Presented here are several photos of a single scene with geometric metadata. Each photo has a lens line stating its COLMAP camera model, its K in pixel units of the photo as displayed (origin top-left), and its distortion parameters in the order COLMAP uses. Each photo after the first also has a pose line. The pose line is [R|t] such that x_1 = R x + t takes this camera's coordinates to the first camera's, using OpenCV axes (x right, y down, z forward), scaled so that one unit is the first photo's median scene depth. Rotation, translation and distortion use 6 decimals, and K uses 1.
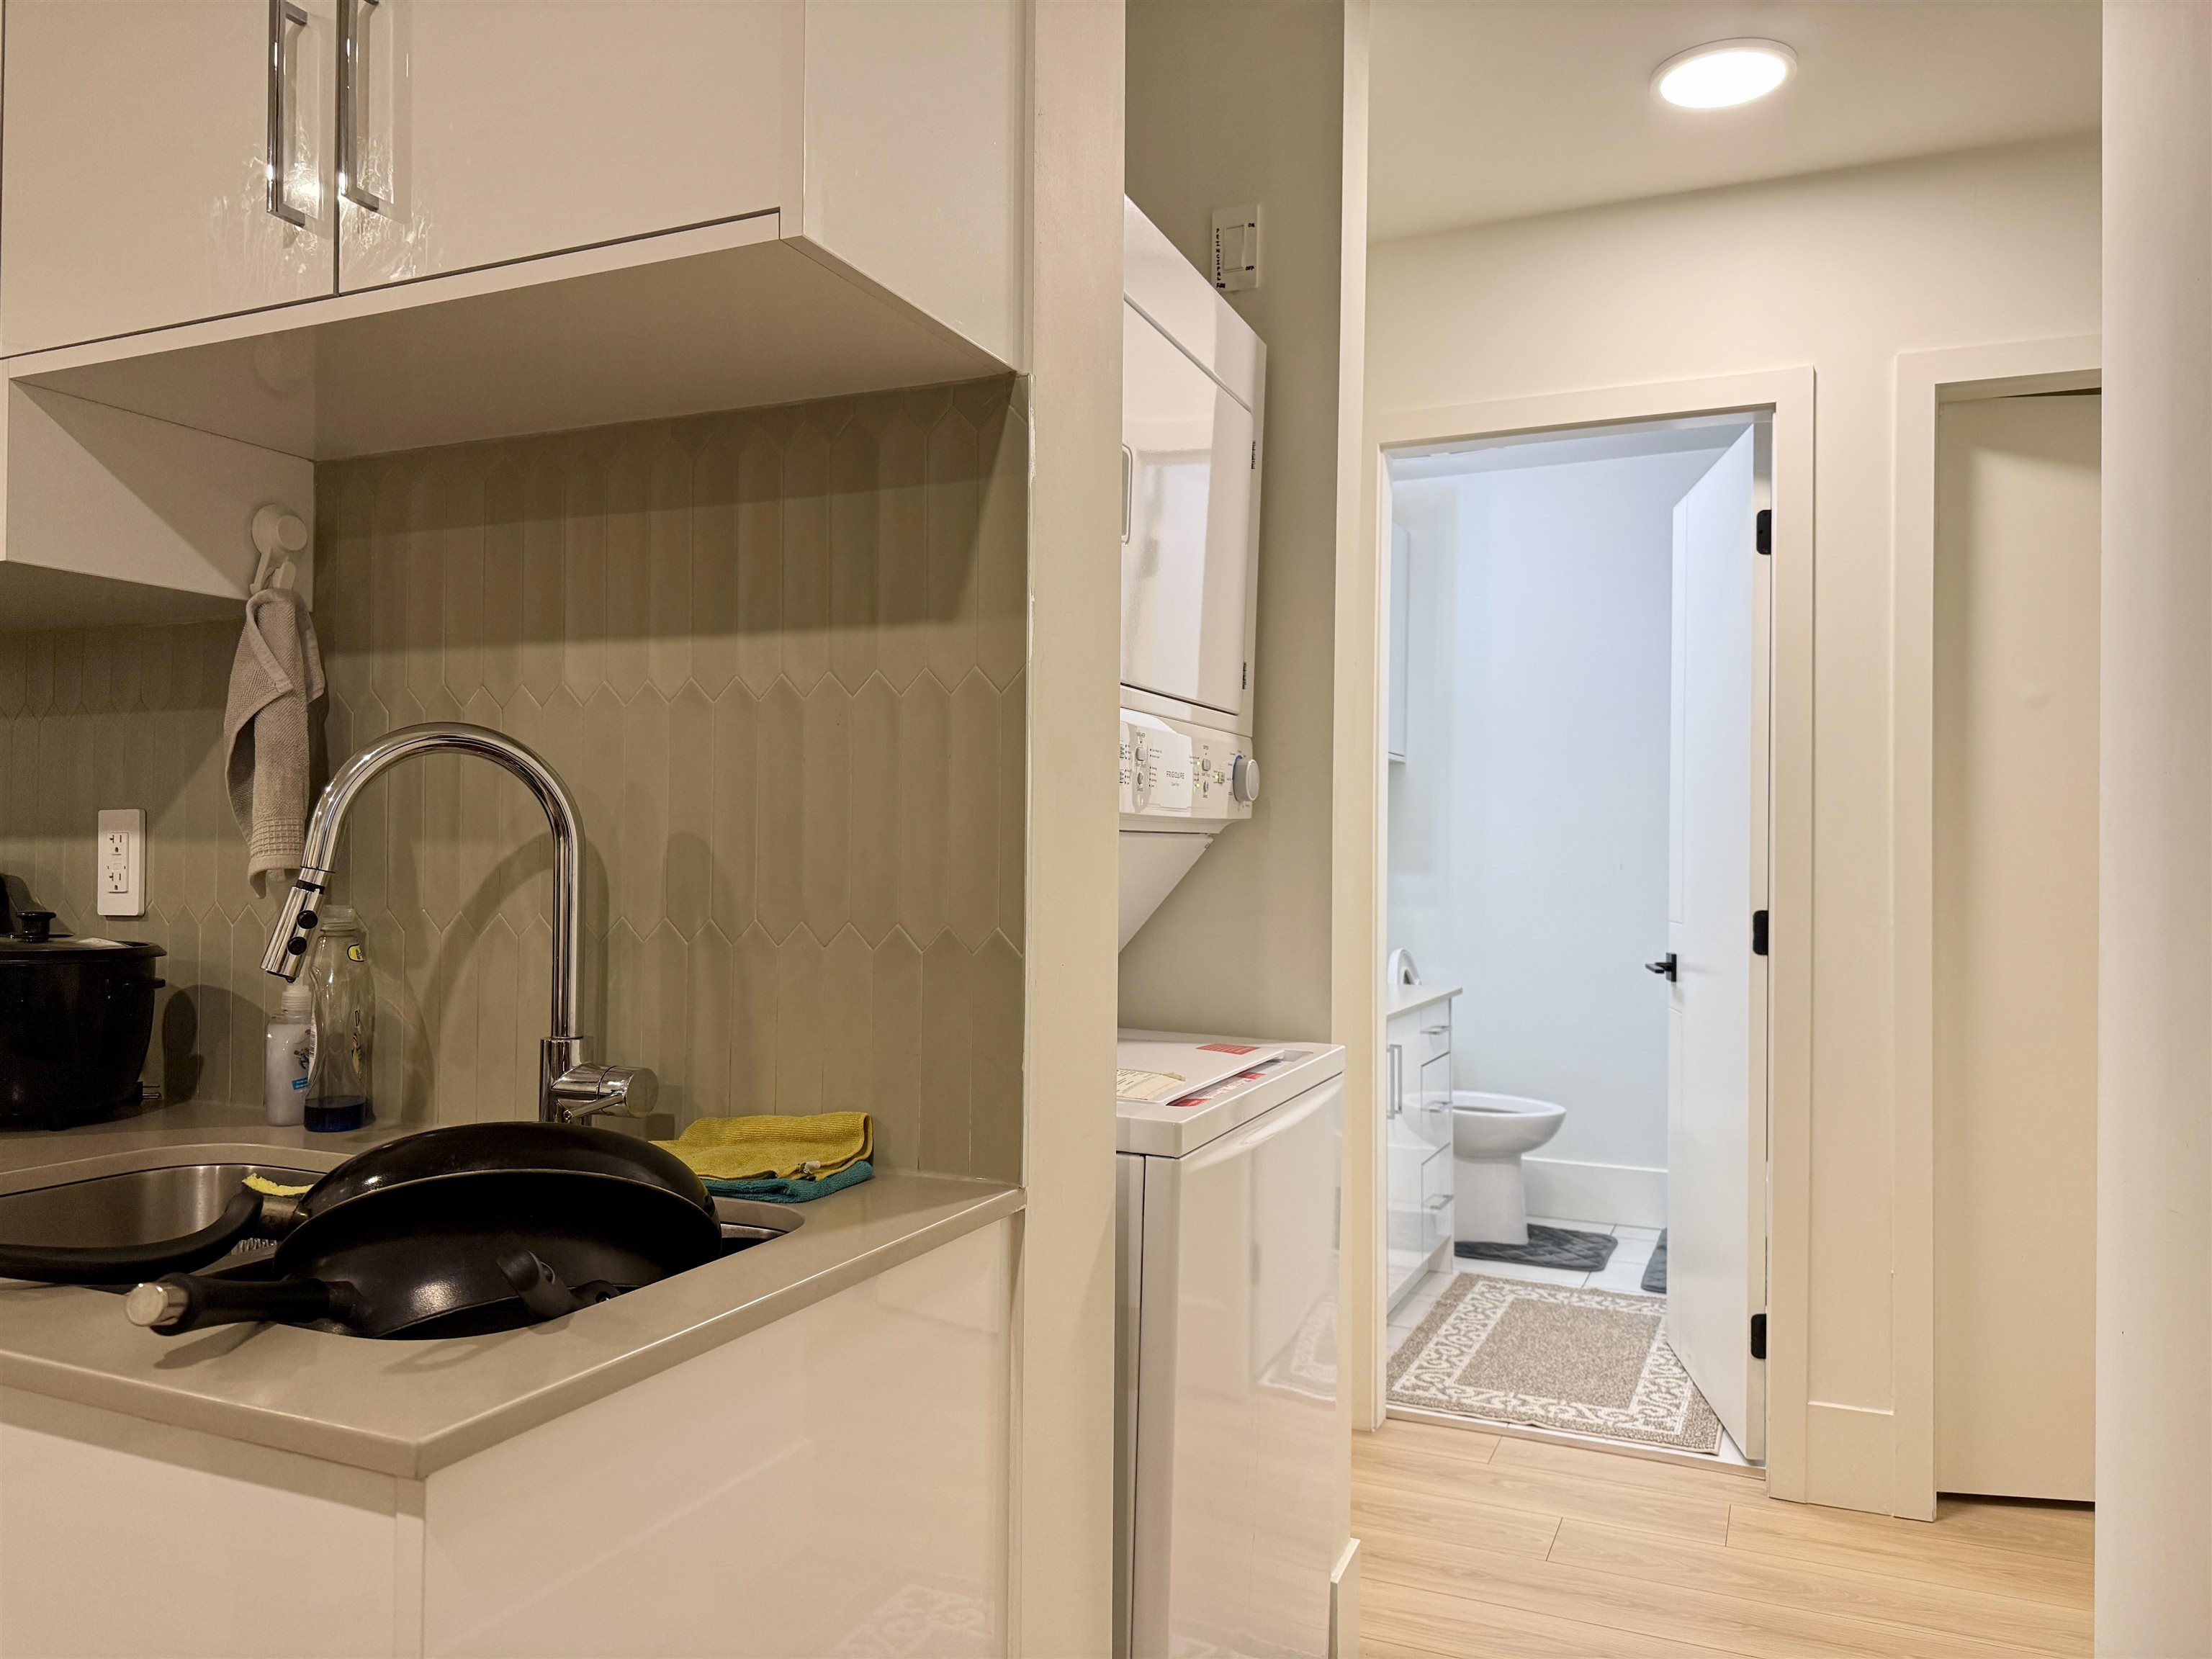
lens RADIAL K [[1536.4, 0, 1096.2], [0, 1536.4, 818.5], [0, 0, 1]] dist [0.025568, -0.001307]
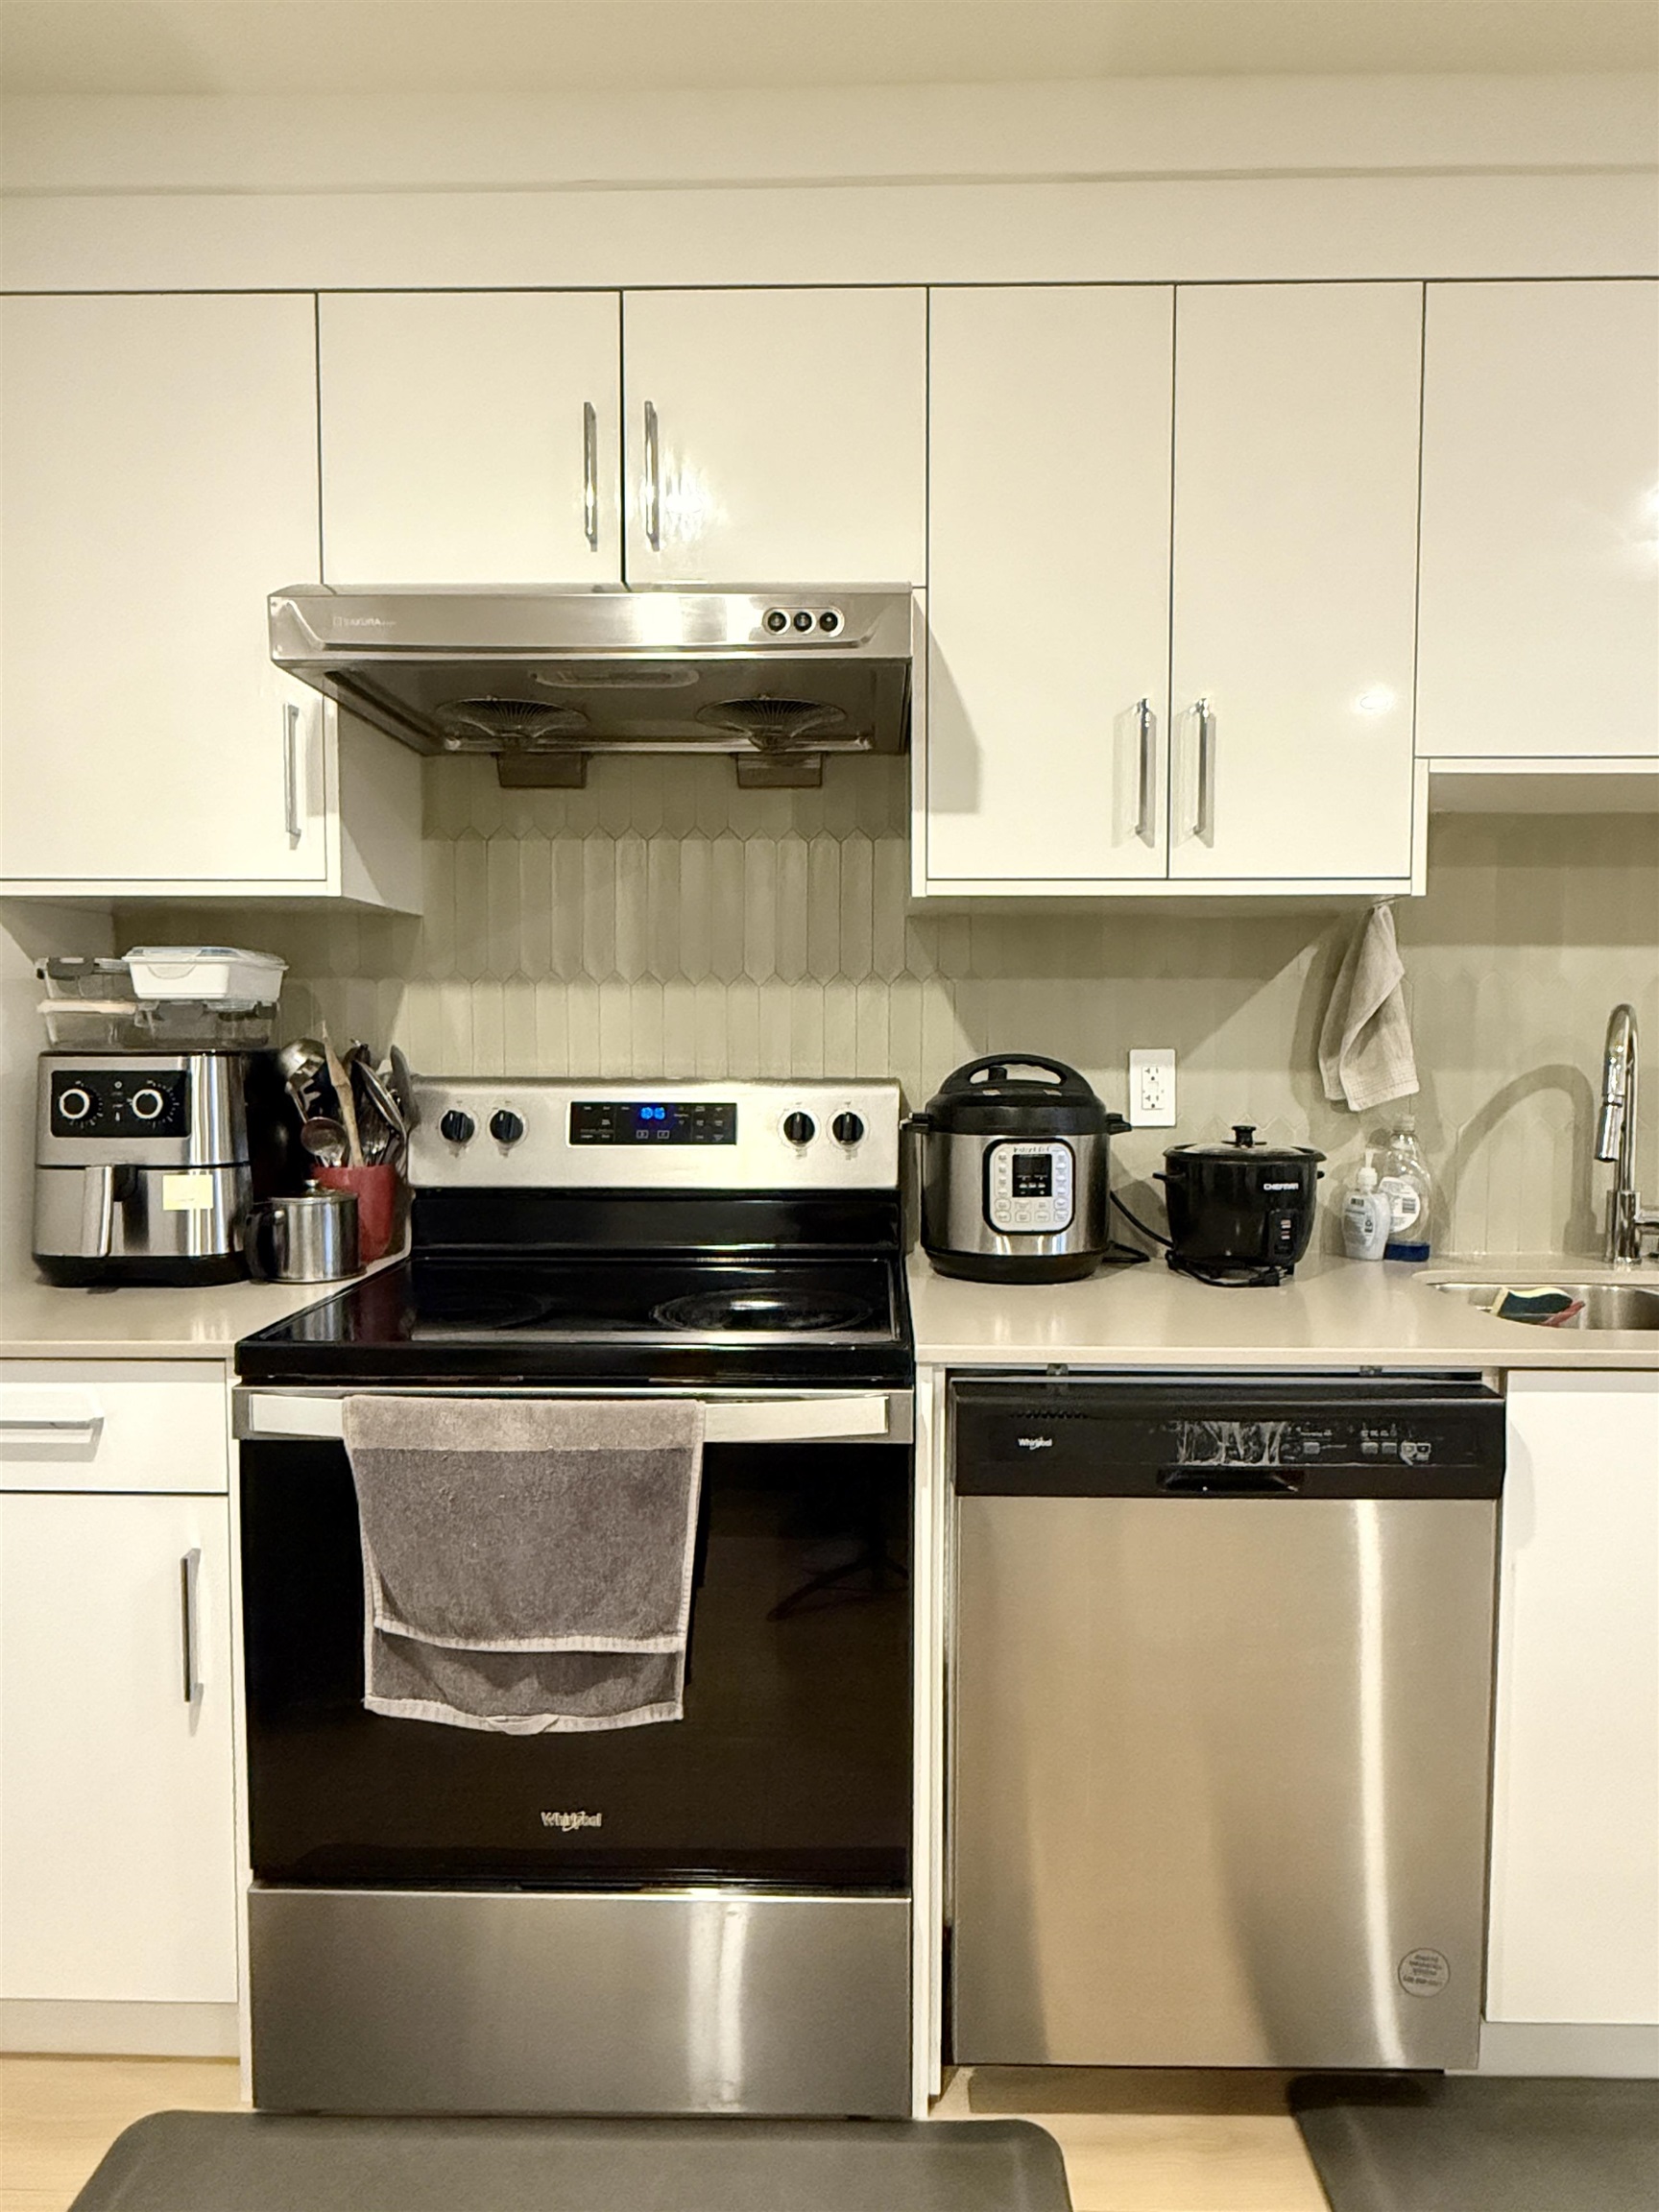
lens RADIAL K [[1334.7, 0, 845.0], [0, 1334.7, 1102.0], [0, 0, 1]] dist [-0.009063, 0.005475]
pose [[0.922912, -0.031178, 0.383745, -1.509110], [-0.002489, 0.996212, 0.086926, -0.069145], [-0.385002, -0.081180, 0.919339, 0.010054]]
